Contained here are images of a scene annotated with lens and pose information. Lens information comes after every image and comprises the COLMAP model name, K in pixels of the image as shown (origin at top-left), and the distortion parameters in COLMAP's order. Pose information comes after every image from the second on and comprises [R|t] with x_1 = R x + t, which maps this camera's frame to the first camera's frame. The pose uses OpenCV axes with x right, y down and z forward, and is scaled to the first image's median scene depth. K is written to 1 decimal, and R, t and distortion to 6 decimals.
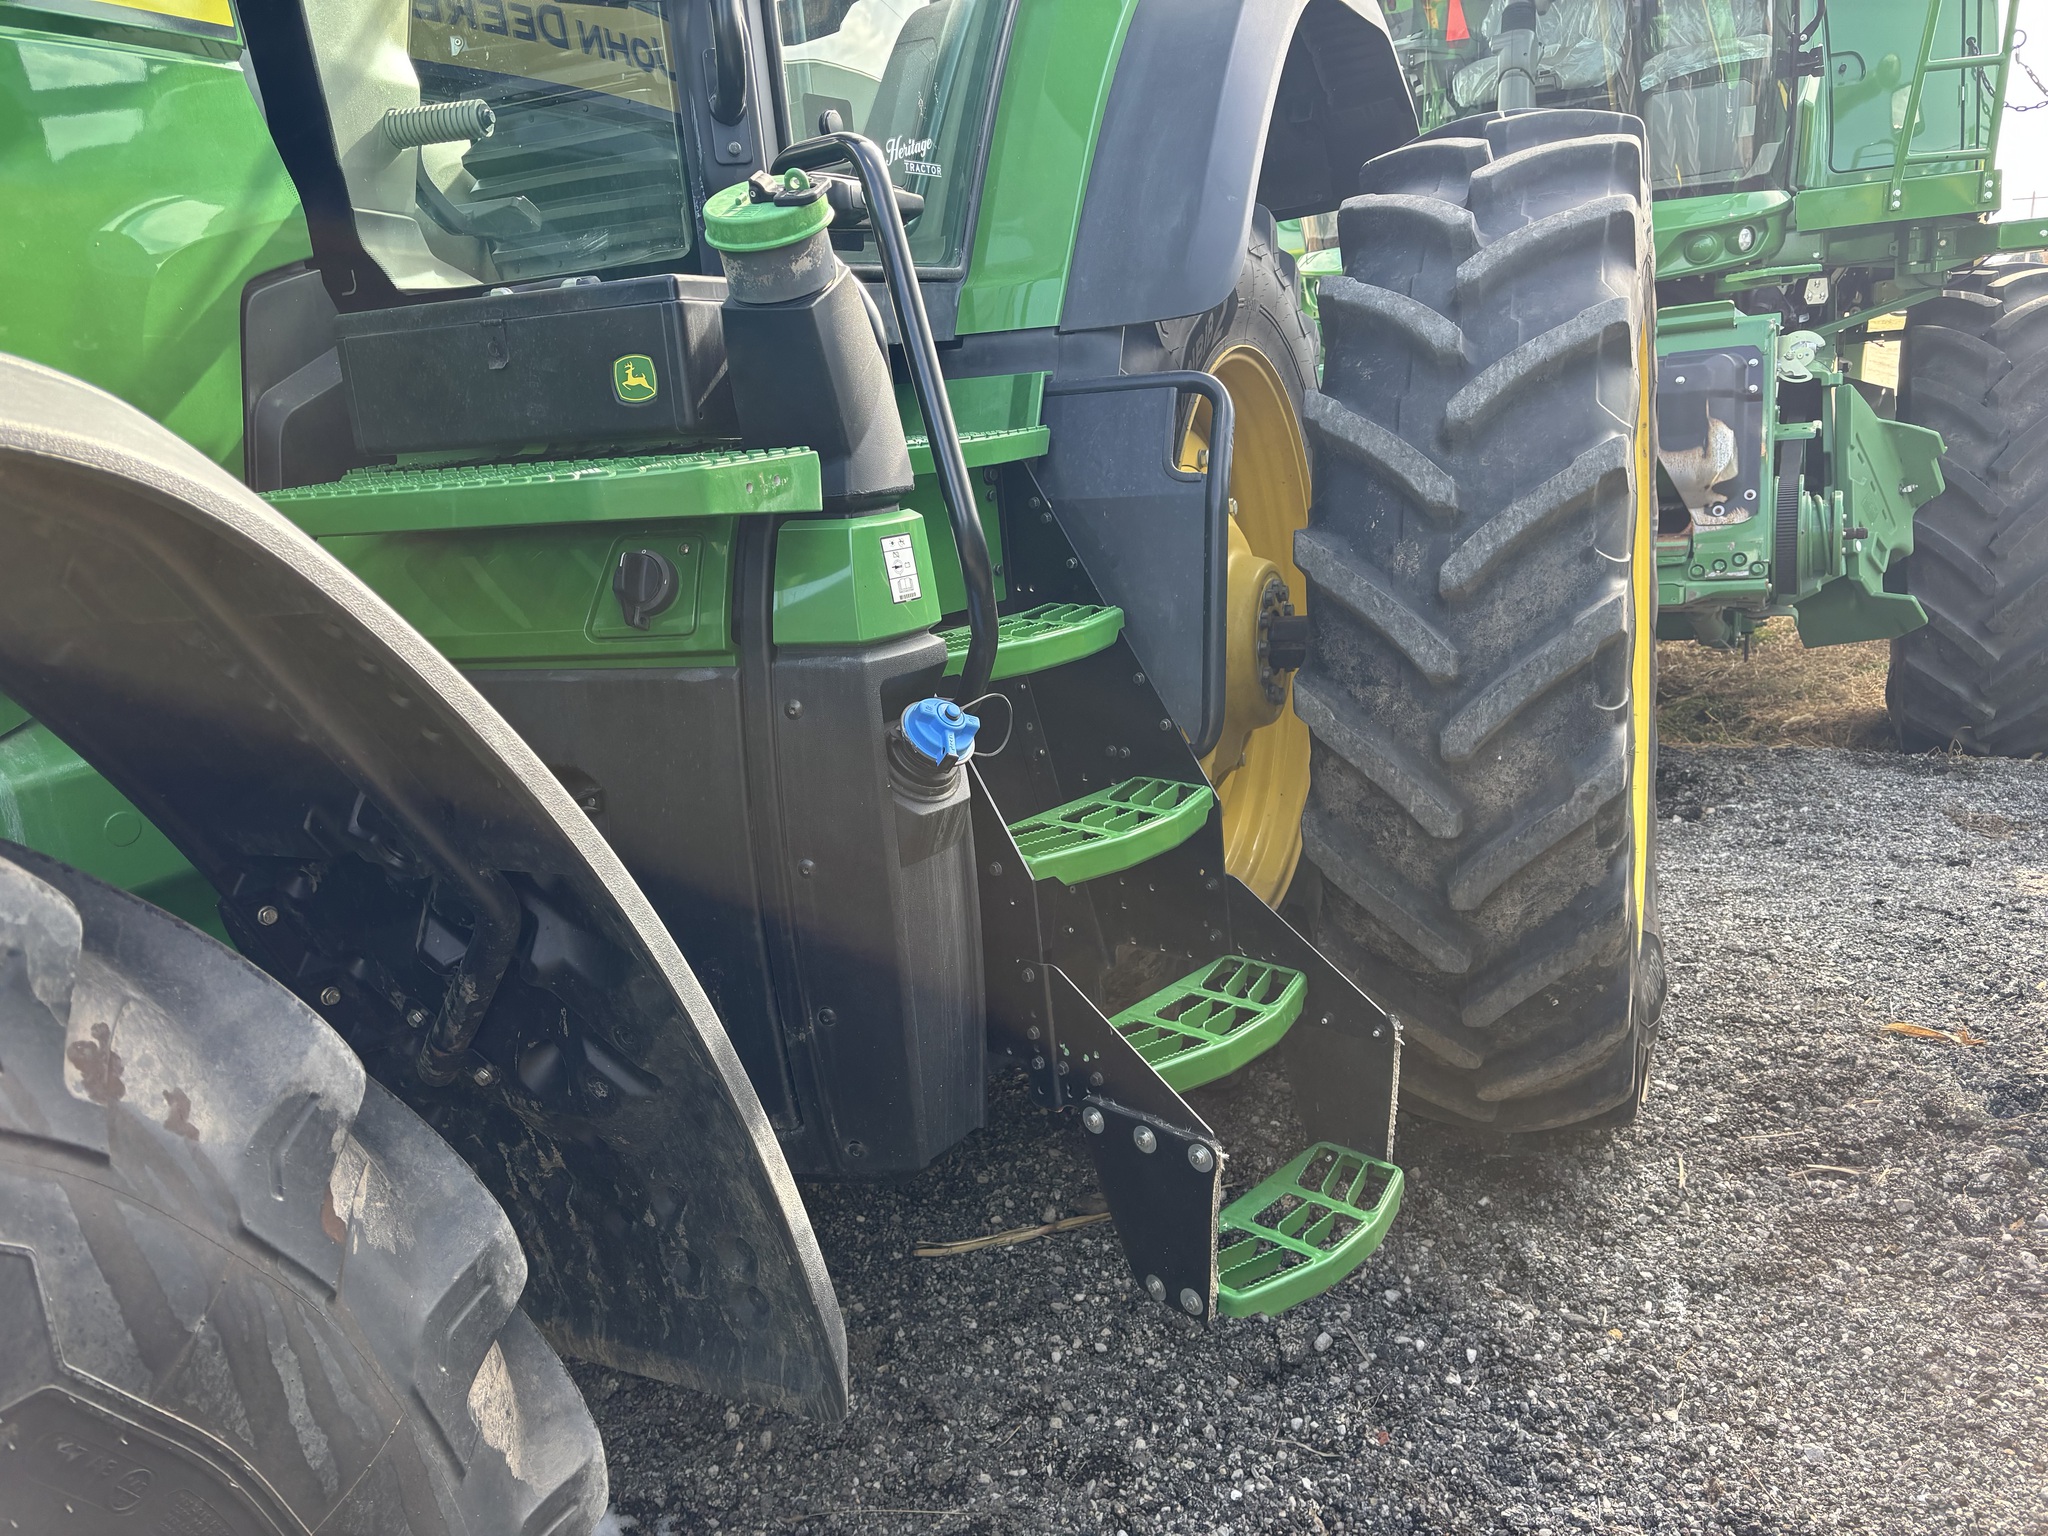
lens RADIAL K [[1575.0, 0, 974.3], [0, 1575.0, 759.0], [0, 0, 1]] dist [0.045983, -0.036011]
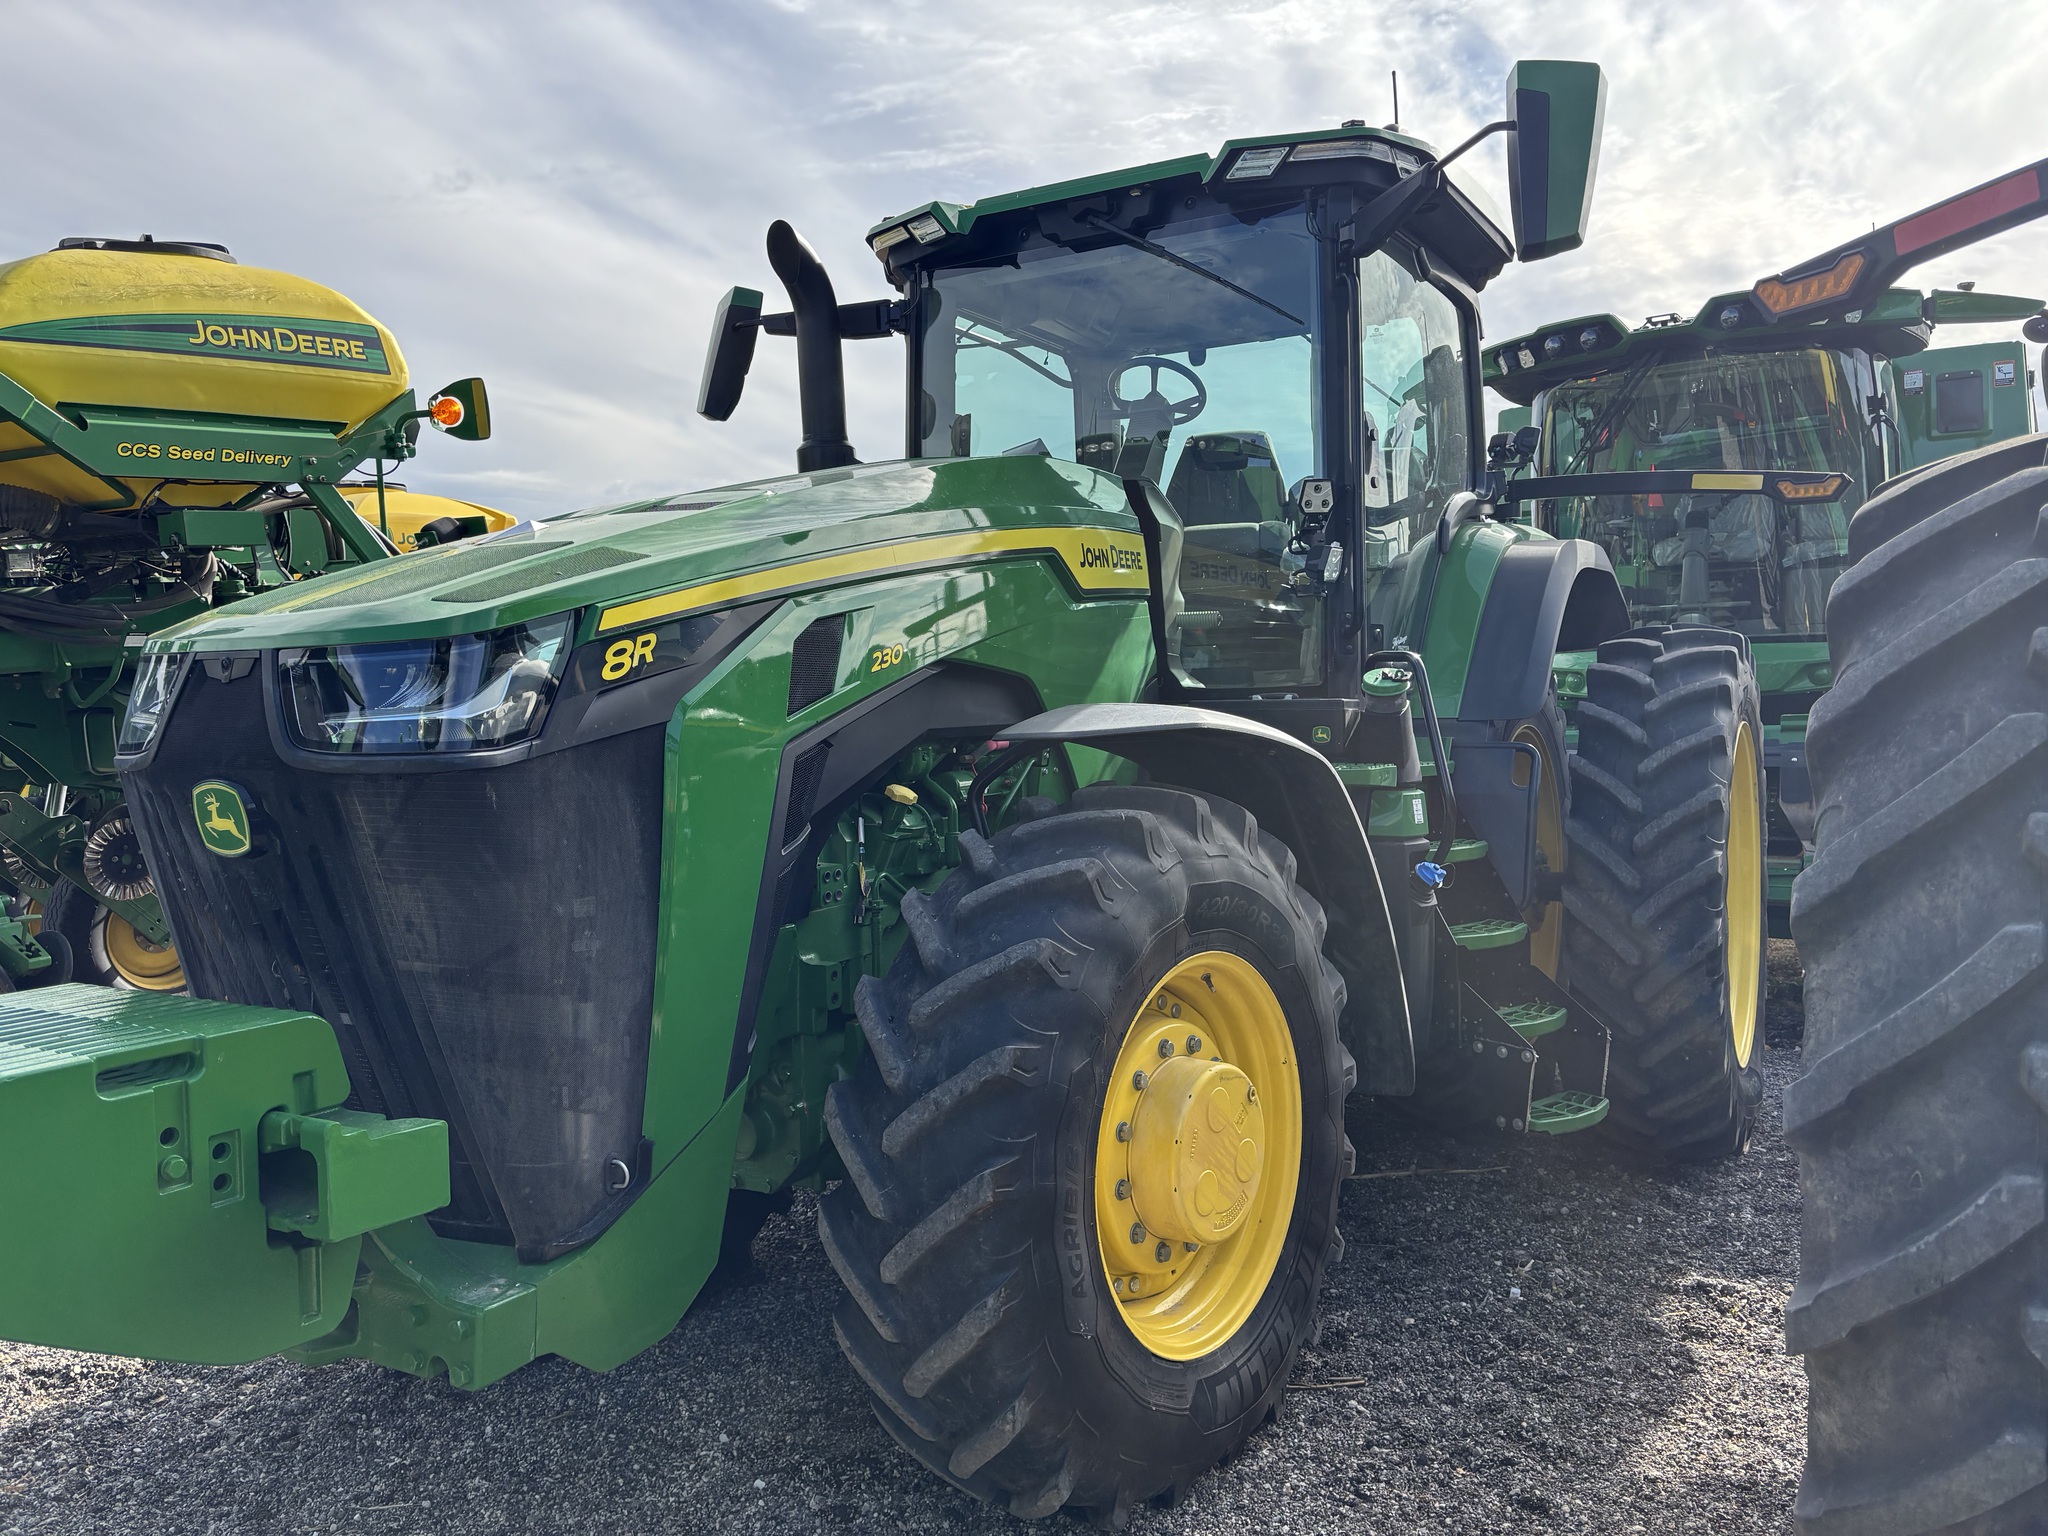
lens RADIAL K [[1575.0, 0, 1014.6], [0, 1575.0, 765.6], [0, 0, 1]] dist [0.045983, -0.036011]
pose [[0.992120, 0.079105, -0.097163, -0.358536], [-0.095843, 0.978637, -0.181887, 0.267843], [0.080699, 0.189766, 0.978507, -1.265491]]
